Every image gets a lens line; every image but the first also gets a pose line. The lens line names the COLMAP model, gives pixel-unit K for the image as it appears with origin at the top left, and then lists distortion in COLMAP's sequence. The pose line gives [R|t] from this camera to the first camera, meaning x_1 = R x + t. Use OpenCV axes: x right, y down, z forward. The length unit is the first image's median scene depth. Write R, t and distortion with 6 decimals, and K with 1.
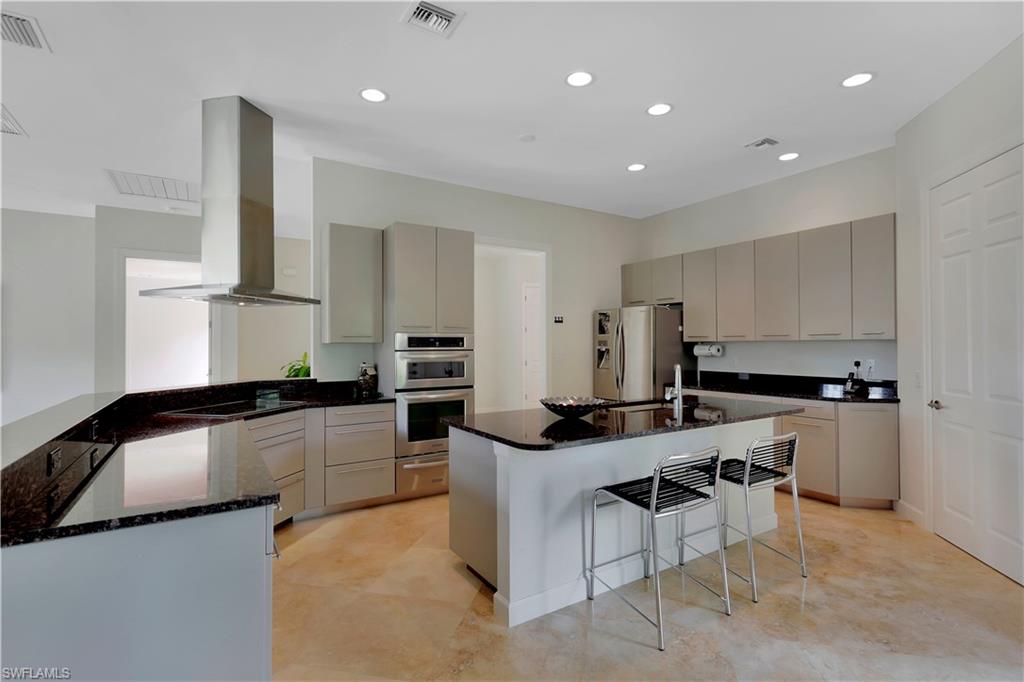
lens RADIAL K [[484.6, 0, 515.6], [0, 484.6, 345.7], [0, 0, 1]] dist [0.001284, -0.000300]
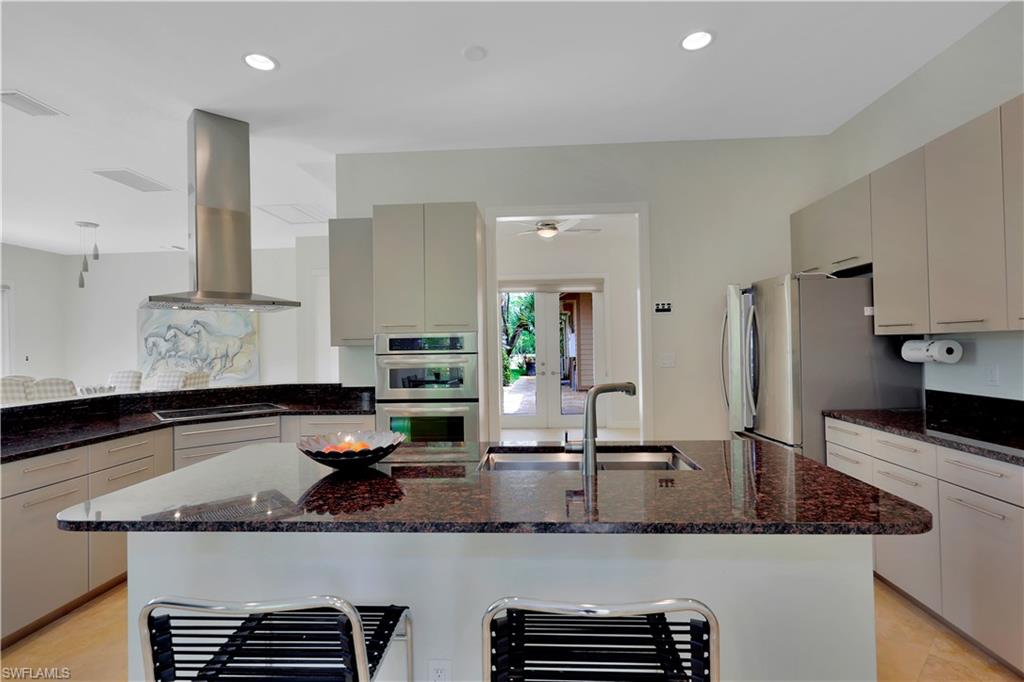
lens RADIAL K [[484.6, 0, 509.8], [0, 484.6, 344.1], [0, 0, 1]] dist [0.001284, -0.000300]
pose [[0.812132, -0.012372, -0.583342, 0.422998], [0.013660, 0.999904, -0.002190, -0.003496], [0.583314, -0.006190, 0.812223, 0.410013]]
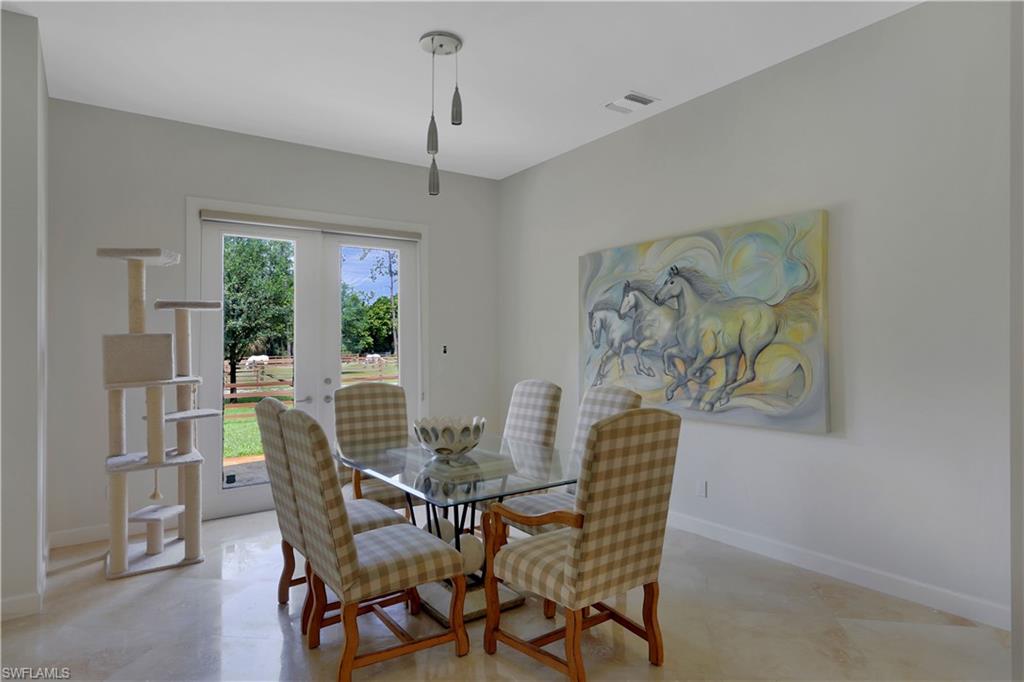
lens RADIAL K [[598.9, 0, 515.2], [0, 598.9, 345.1], [0, 0, 1]] dist [0.041354, 0.000078]
pose [[0.045250, 0.008125, -0.998943, -0.660110], [0.010887, 0.999904, 0.008626, 0.001108], [0.998916, -0.011266, 0.045157, 0.910355]]
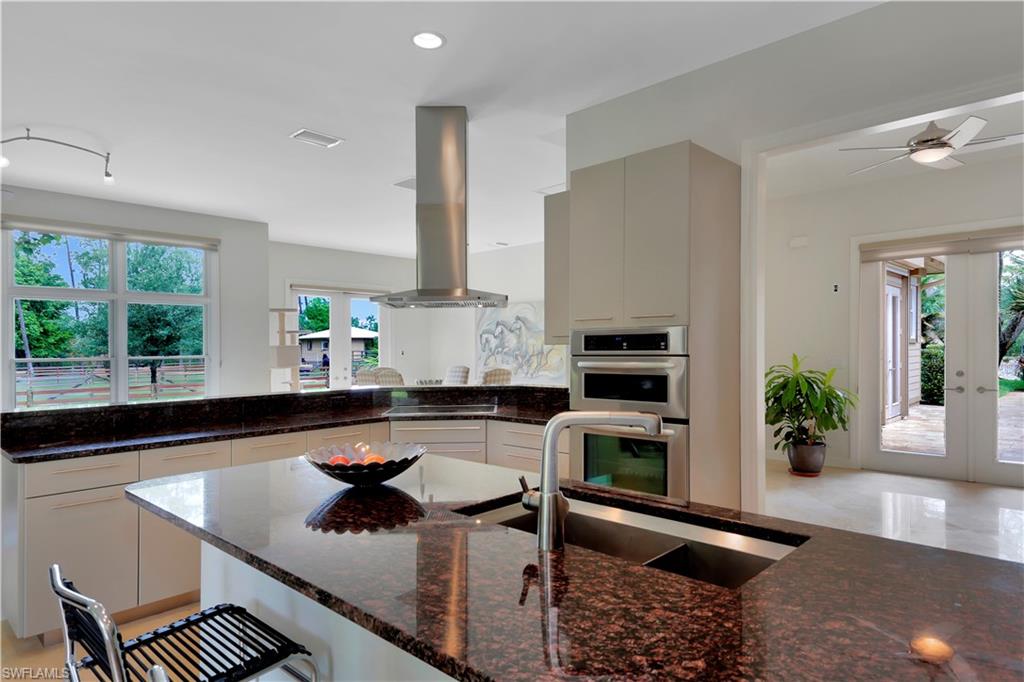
lens RADIAL K [[598.9, 0, 521.9], [0, 598.9, 349.3], [0, 0, 1]] dist [0.041354, 0.000078]
pose [[0.251947, 0.003455, -0.967735, 0.543804], [0.010060, 0.999930, 0.006189, -0.004472], [0.967689, -0.011295, 0.251894, 0.665324]]
